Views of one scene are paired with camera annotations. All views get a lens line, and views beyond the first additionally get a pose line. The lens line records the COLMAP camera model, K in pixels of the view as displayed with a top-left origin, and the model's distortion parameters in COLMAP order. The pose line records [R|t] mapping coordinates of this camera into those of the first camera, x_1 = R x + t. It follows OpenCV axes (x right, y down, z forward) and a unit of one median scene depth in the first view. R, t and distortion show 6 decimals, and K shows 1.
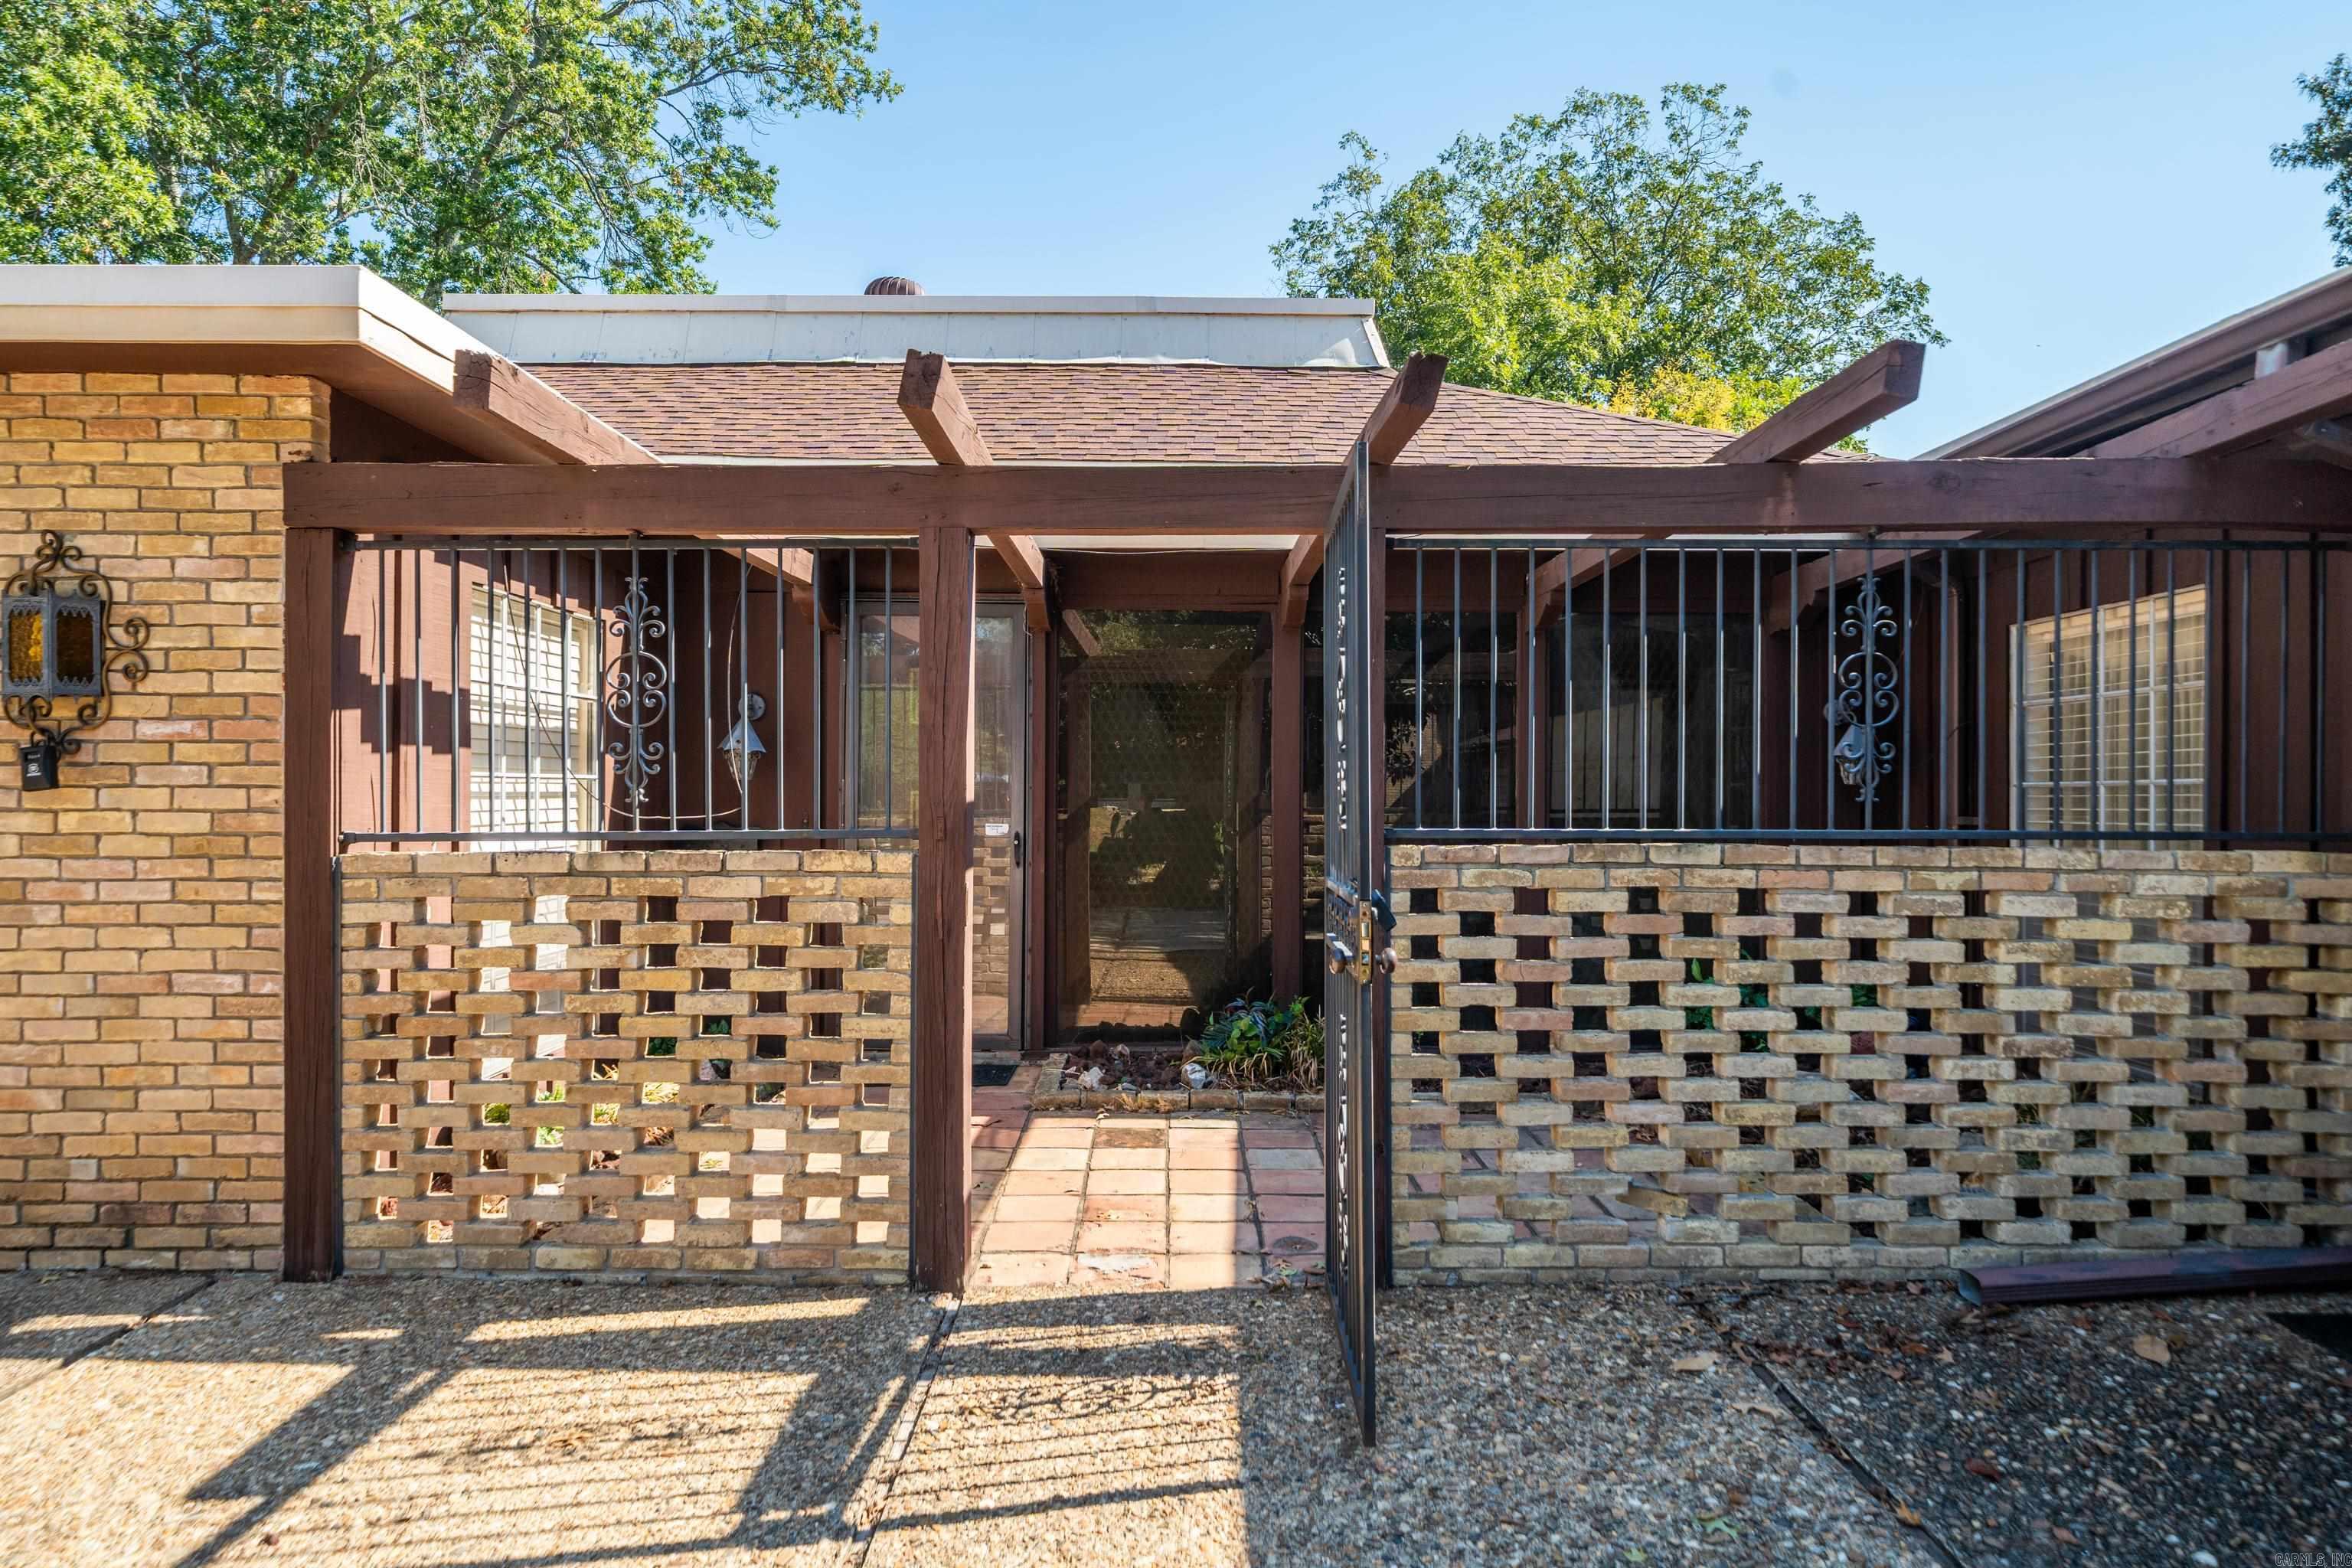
lens RADIAL K [[1409.2, 0, 1176.0], [0, 1409.2, 784.0], [0, 0, 1]] dist [0.003386, 0.003264]
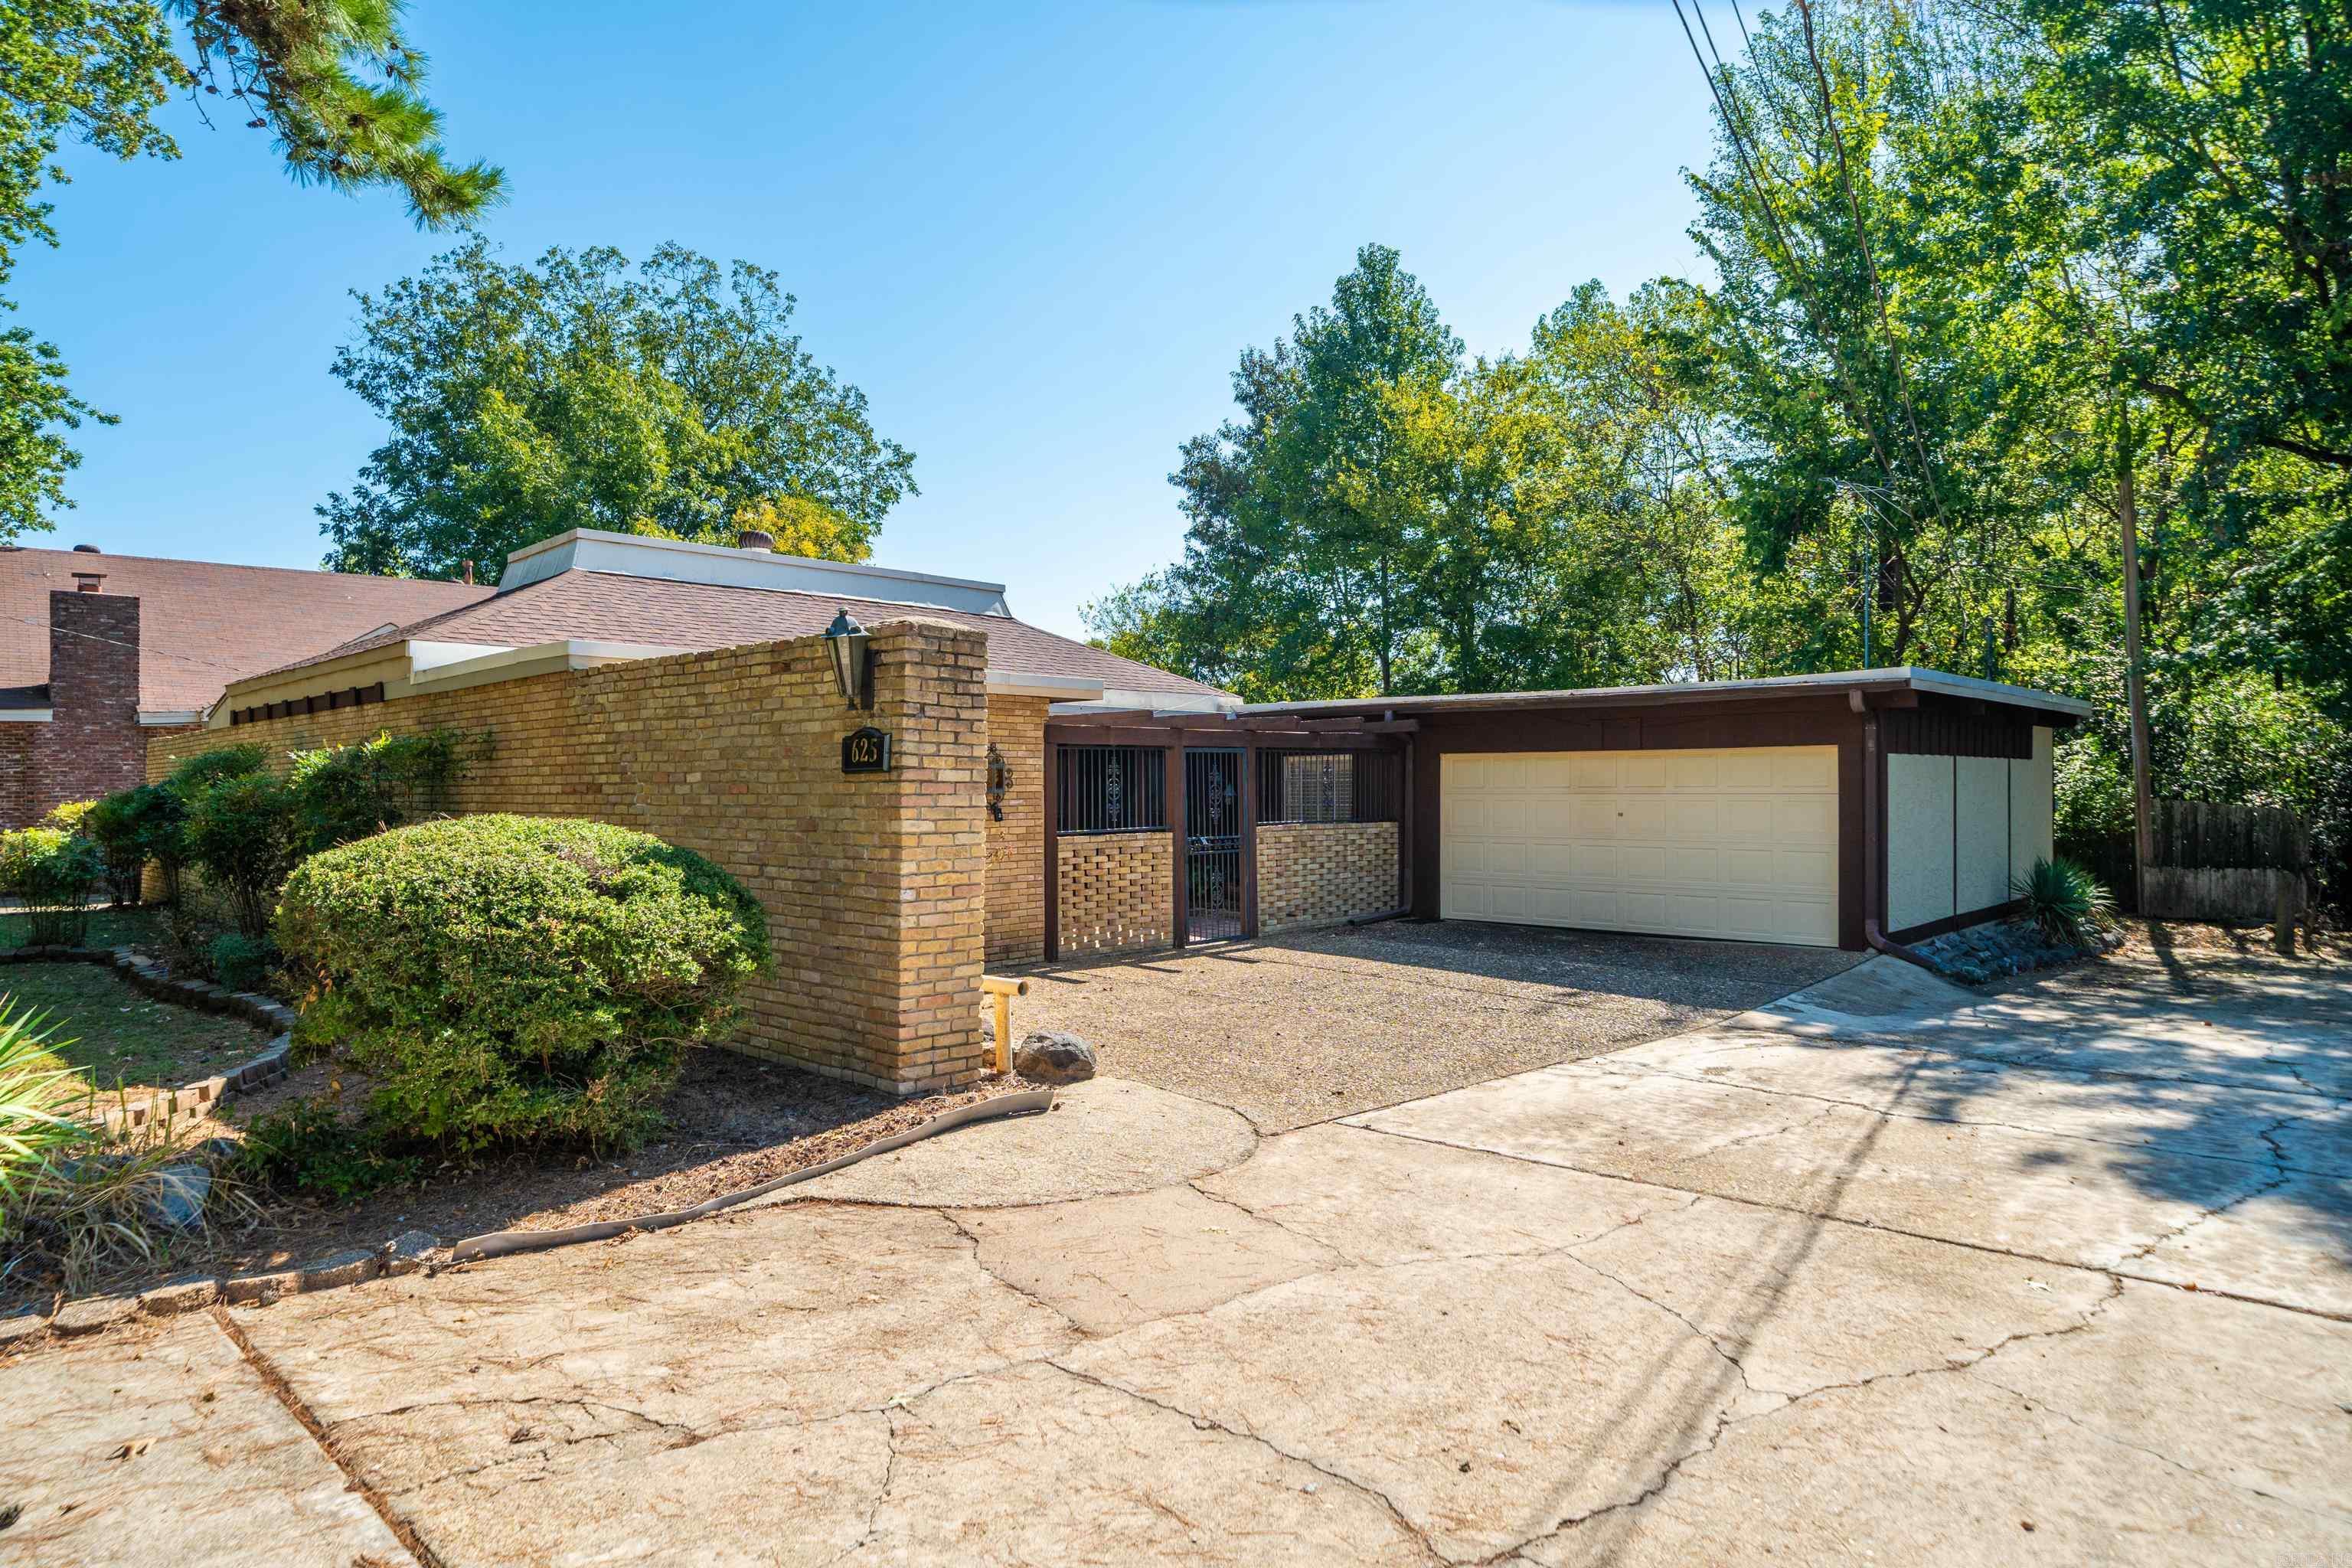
lens RADIAL K [[1258.9, 0, 1176.0], [0, 1258.9, 784.0], [0, 0, 1]] dist [0.005516, -0.000127]
pose [[0.691697, -0.005698, 0.722165, -2.491351], [0.004096, 0.999984, 0.003966, -0.089278], [-0.722176, 0.000215, 0.691709, -1.273799]]
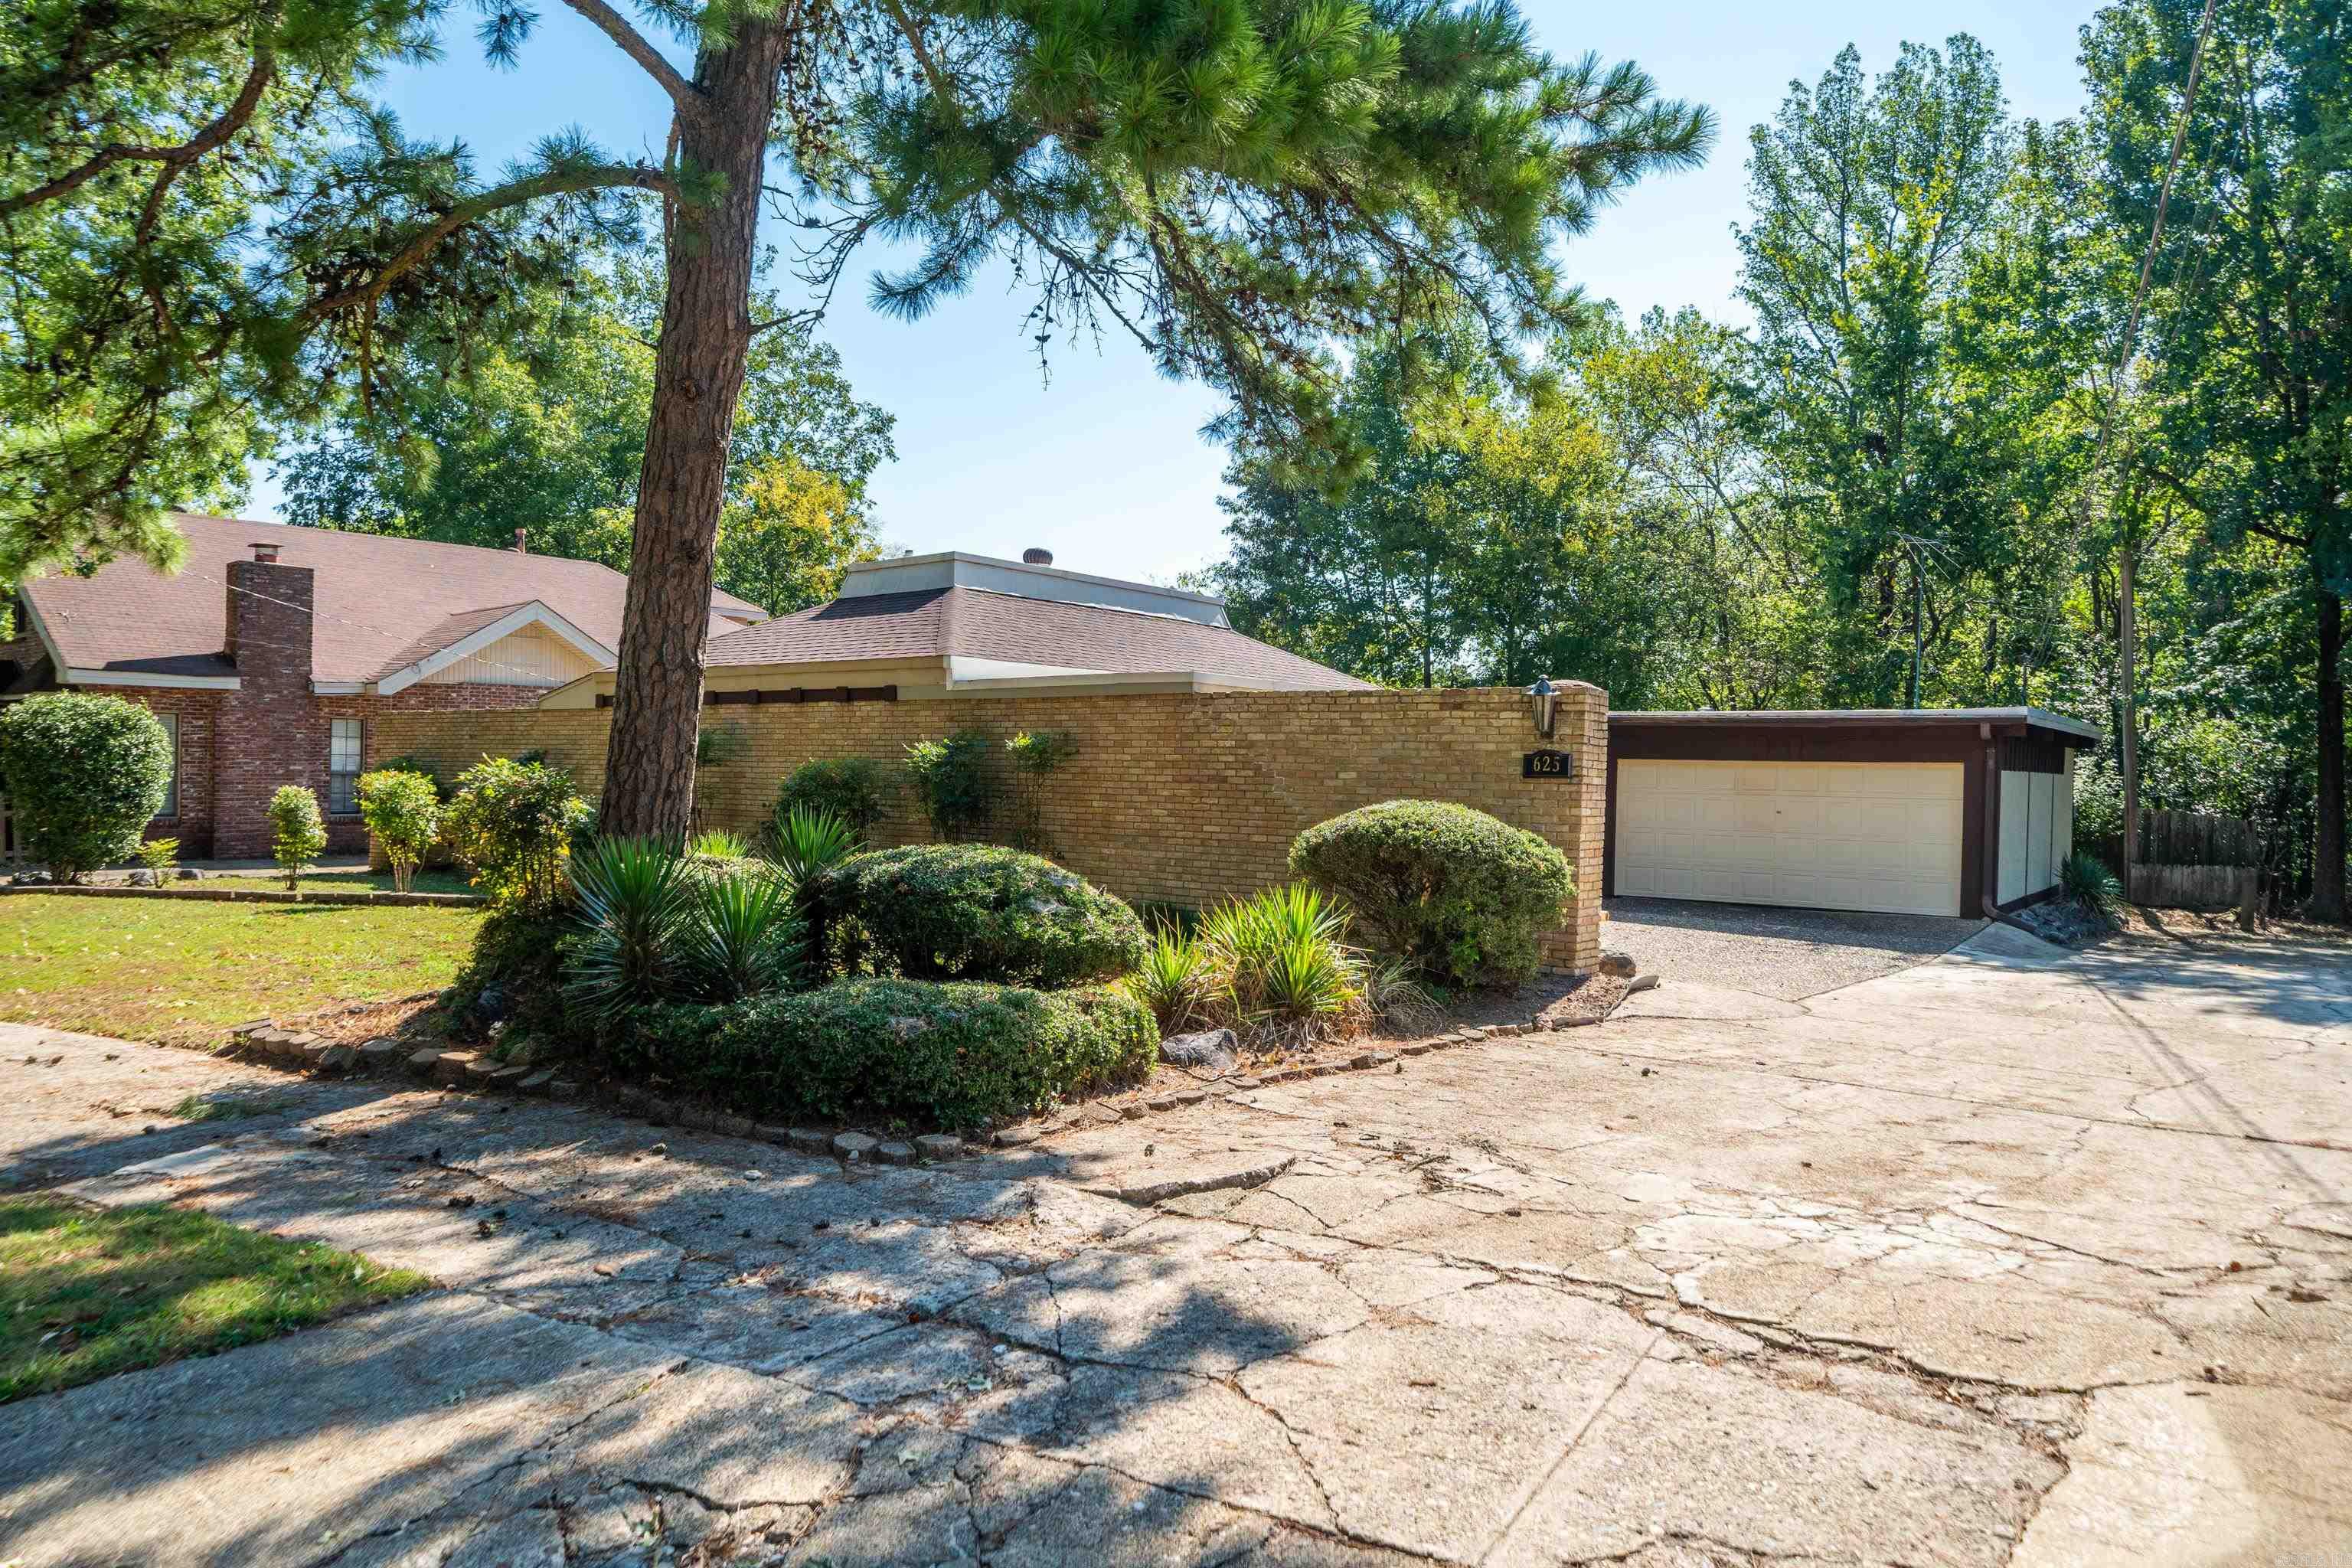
lens RADIAL K [[1409.2, 0, 1176.0], [0, 1409.2, 784.0], [0, 0, 1]] dist [0.003386, 0.003264]
pose [[0.599855, 0.000653, 0.800109, -4.260152], [-0.019855, 0.999704, 0.014070, -0.111207], [-0.799863, -0.024326, 0.599690, -1.007566]]
